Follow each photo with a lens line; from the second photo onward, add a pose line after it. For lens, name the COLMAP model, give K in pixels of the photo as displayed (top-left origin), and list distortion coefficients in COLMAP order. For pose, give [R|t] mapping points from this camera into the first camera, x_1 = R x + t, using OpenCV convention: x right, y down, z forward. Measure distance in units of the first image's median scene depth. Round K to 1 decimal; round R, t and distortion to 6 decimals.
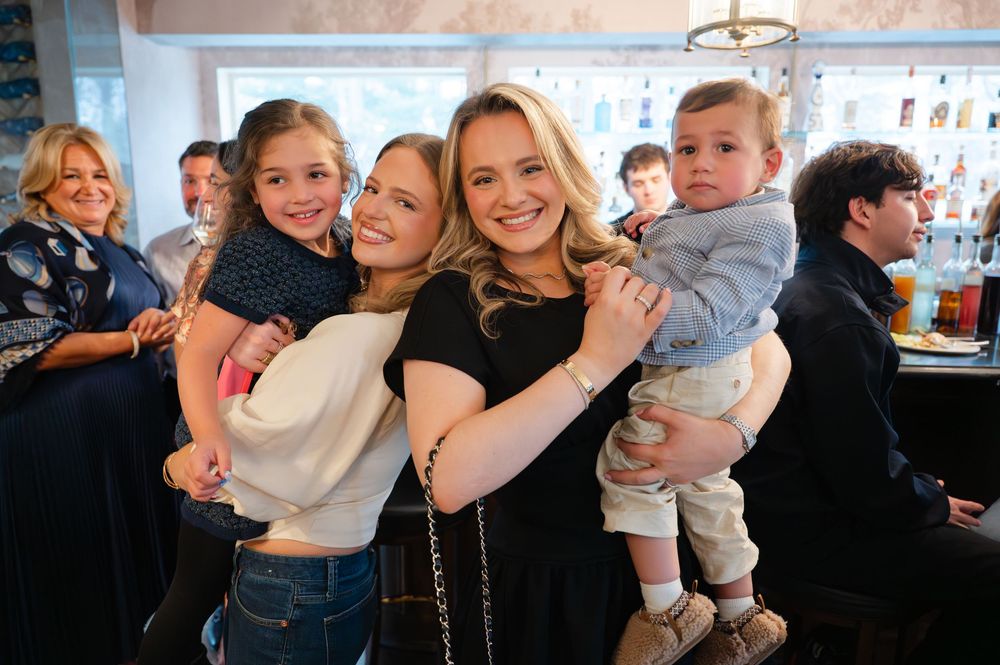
lens RADIAL K [[678.5, 0, 499.1], [0, 678.5, 336.9], [0, 0, 1]] dist [0.000973, 0.004766]
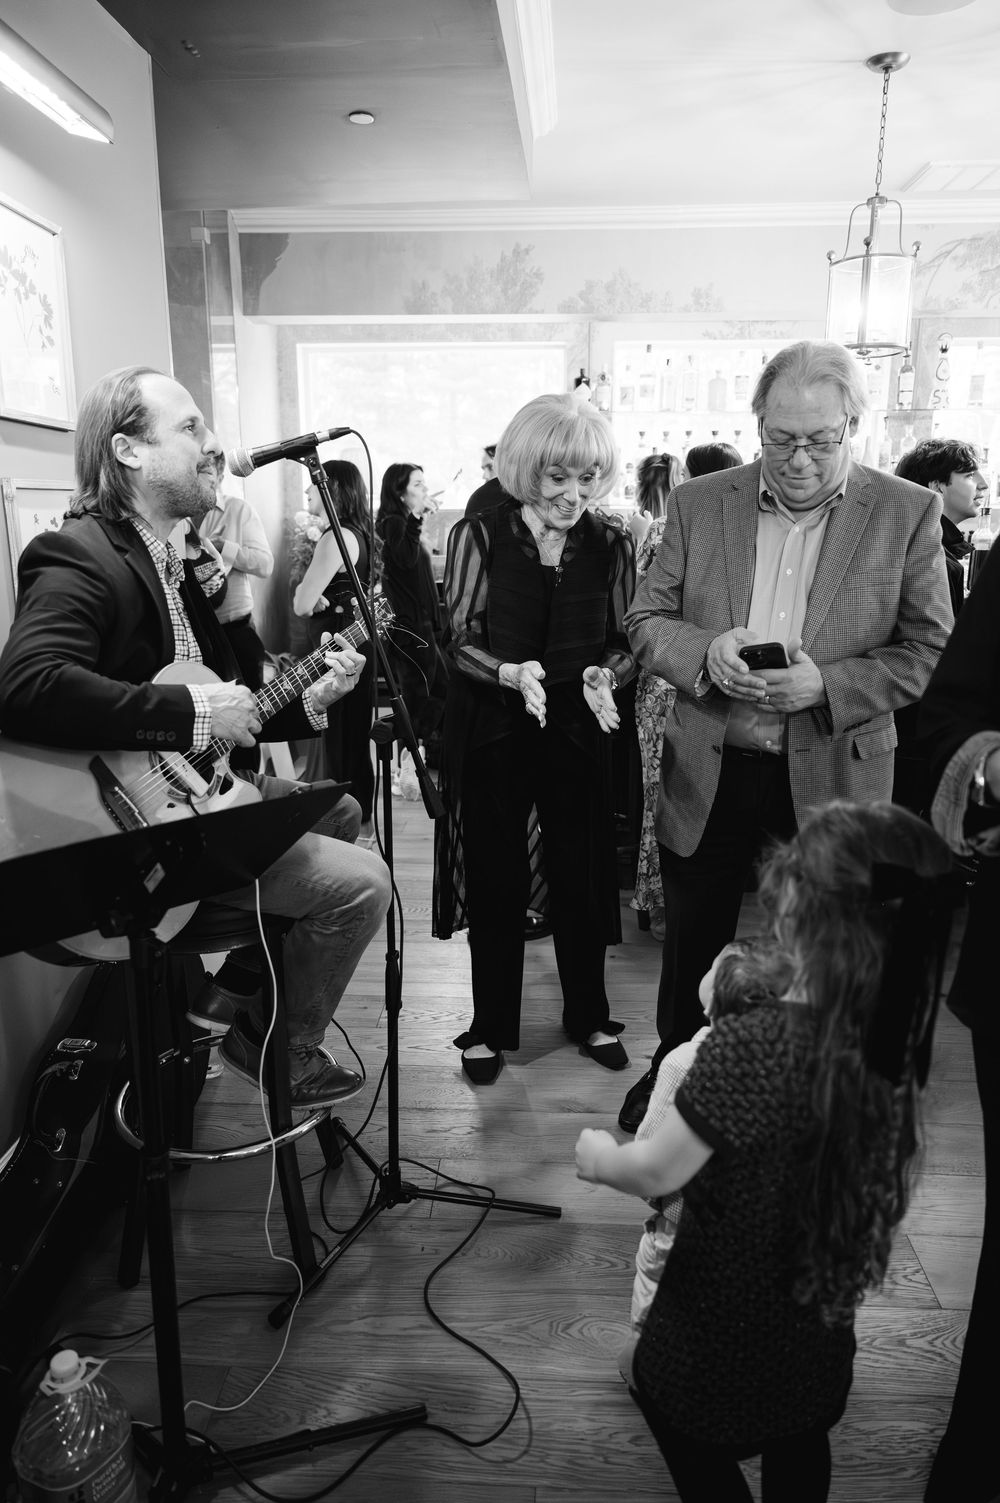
lens RADIAL K [[1019.7, 0, 500.0], [0, 1019.7, 750.7], [0, 0, 1]] dist [0.000973, 0.004766]
pose [[0.999902, -0.012063, 0.007048, -0.187368], [0.011671, 0.998514, 0.053223, 0.104296], [-0.007680, -0.053136, 0.998558, -0.502382]]
